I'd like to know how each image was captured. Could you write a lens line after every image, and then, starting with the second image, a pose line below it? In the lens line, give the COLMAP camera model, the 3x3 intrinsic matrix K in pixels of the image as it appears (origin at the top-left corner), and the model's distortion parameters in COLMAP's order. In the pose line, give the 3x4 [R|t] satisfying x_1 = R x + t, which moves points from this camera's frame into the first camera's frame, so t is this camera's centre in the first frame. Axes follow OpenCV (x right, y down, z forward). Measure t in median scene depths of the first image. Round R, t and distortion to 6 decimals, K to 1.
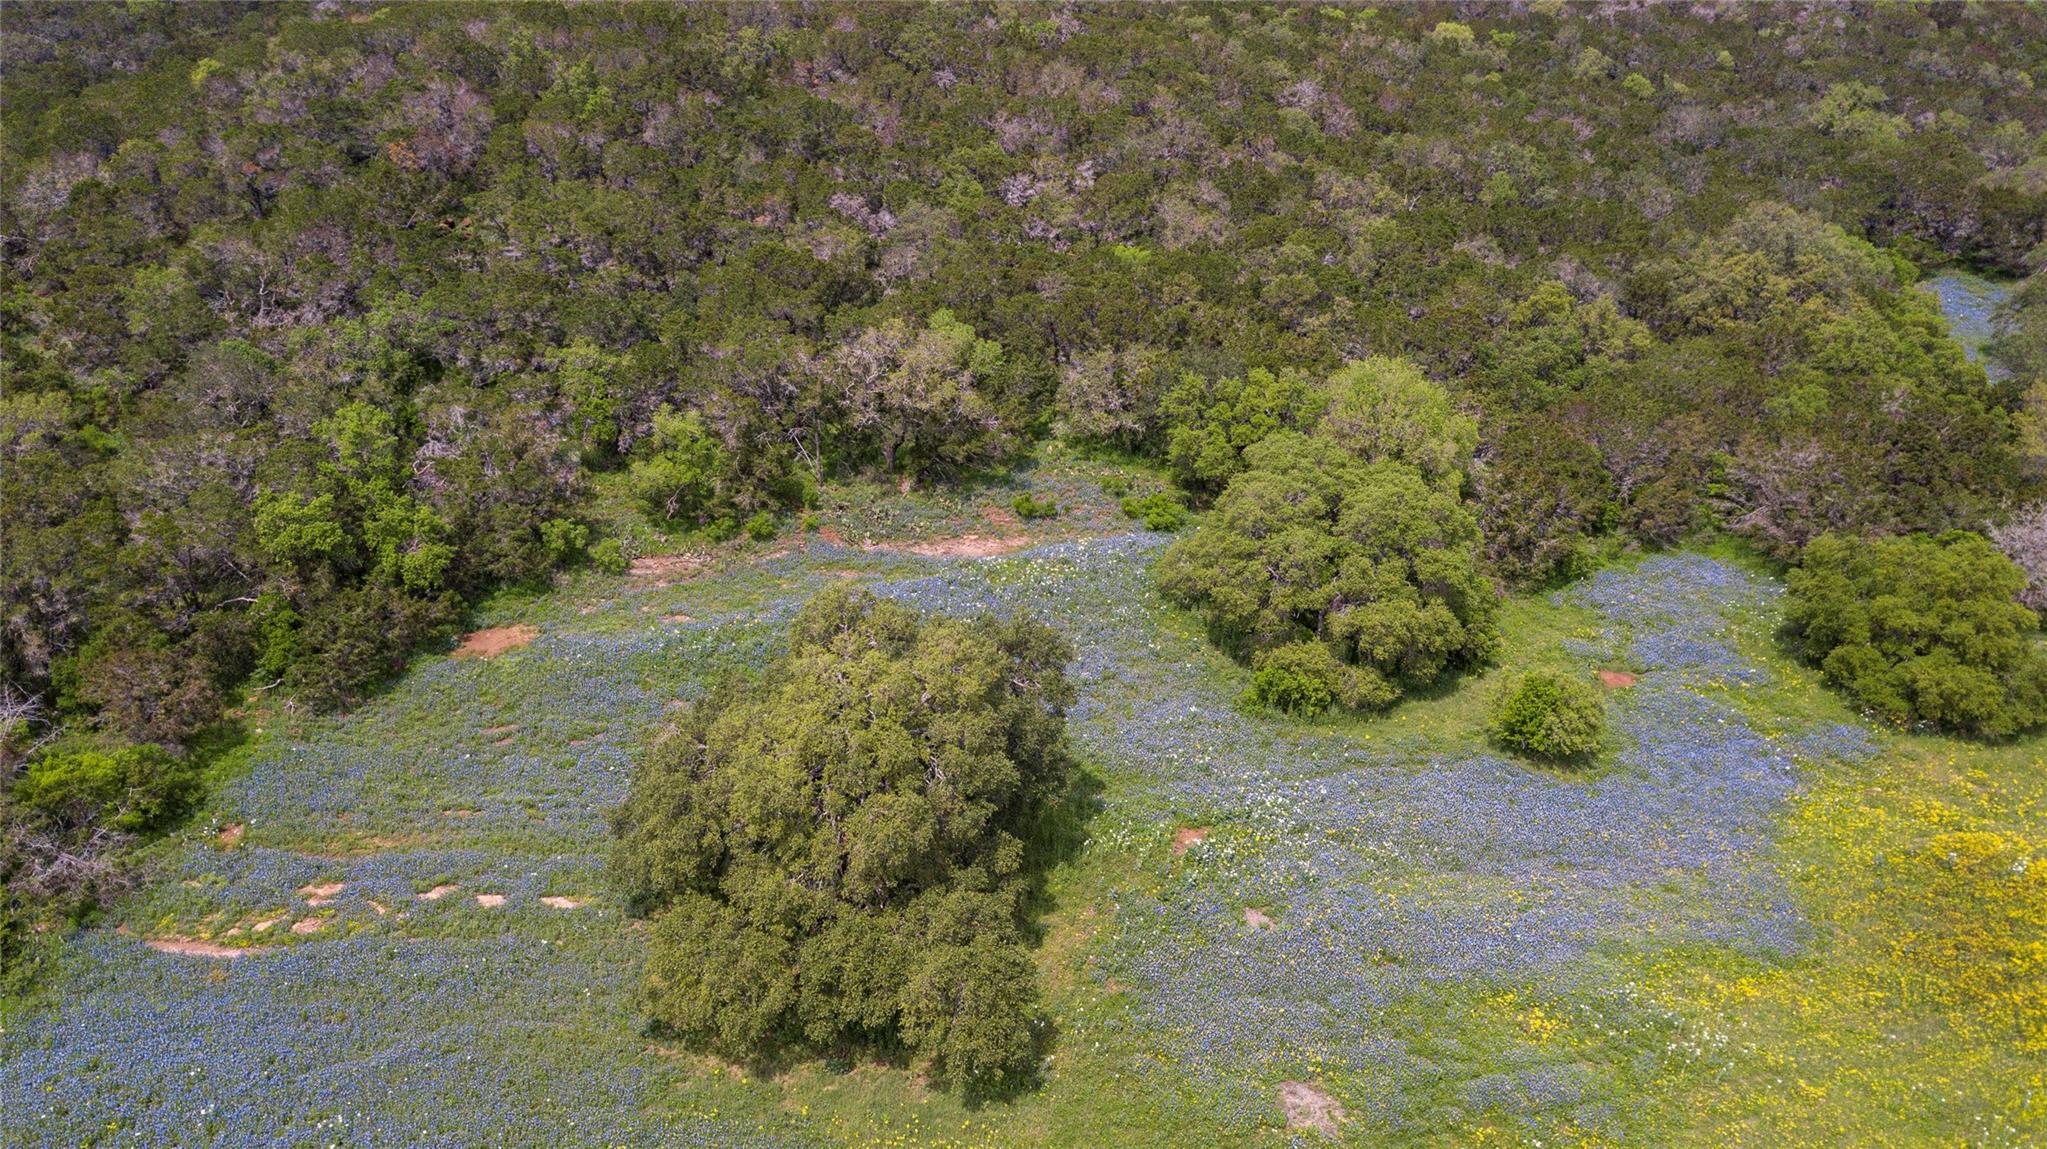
lens RADIAL K [[1583.5, 0, 1021.2], [0, 1583.5, 582.6], [0, 0, 1]] dist [0.049679, -0.011083]
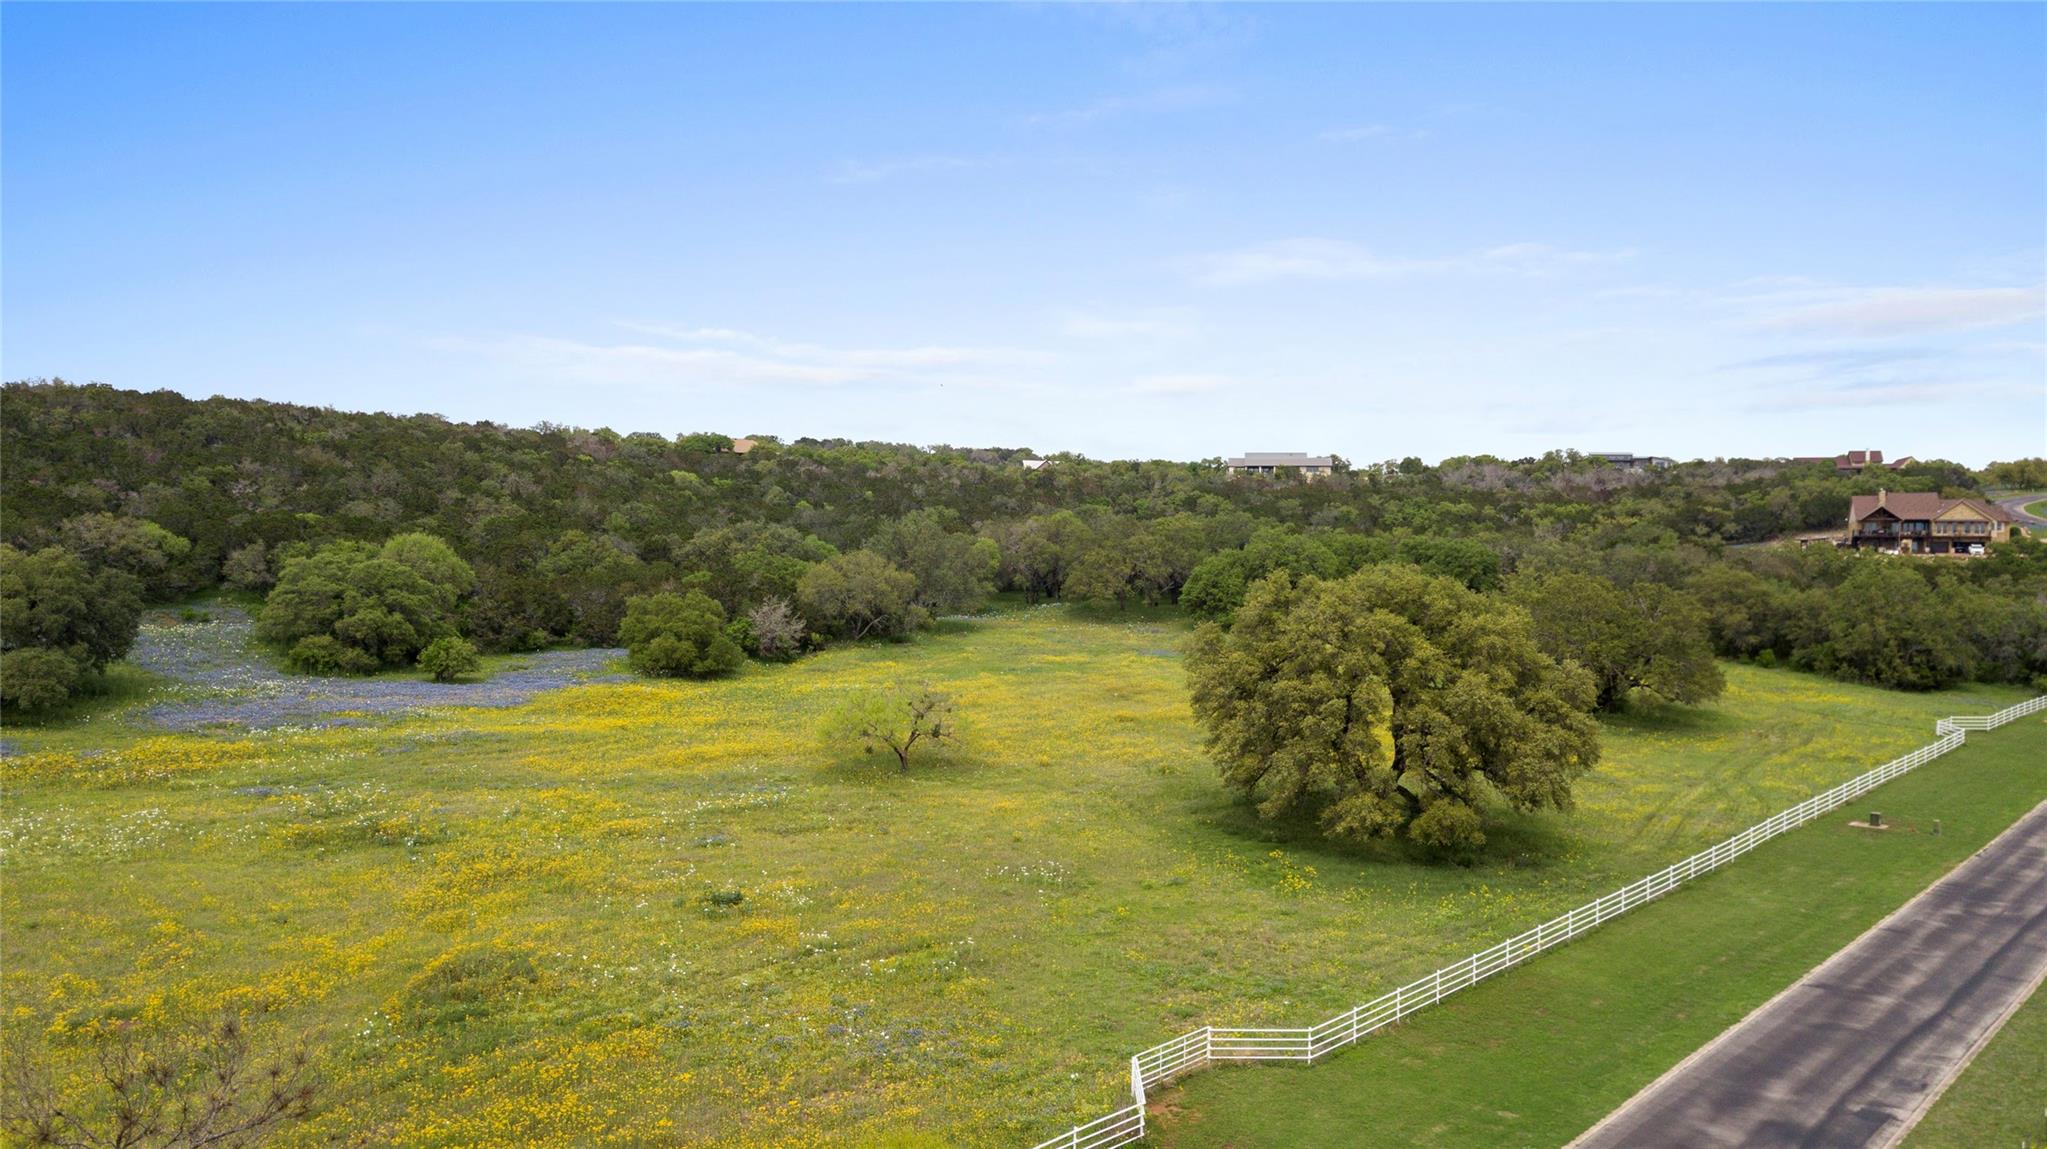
lens RADIAL K [[1583.5, 0, 1021.2], [0, 1583.5, 582.6], [0, 0, 1]] dist [0.049679, -0.011083]
pose [[0.951227, -0.015623, 0.308096, 0.196298], [0.117336, 0.941978, -0.314500, 0.339294], [-0.285307, 0.335312, 0.897868, -0.481087]]
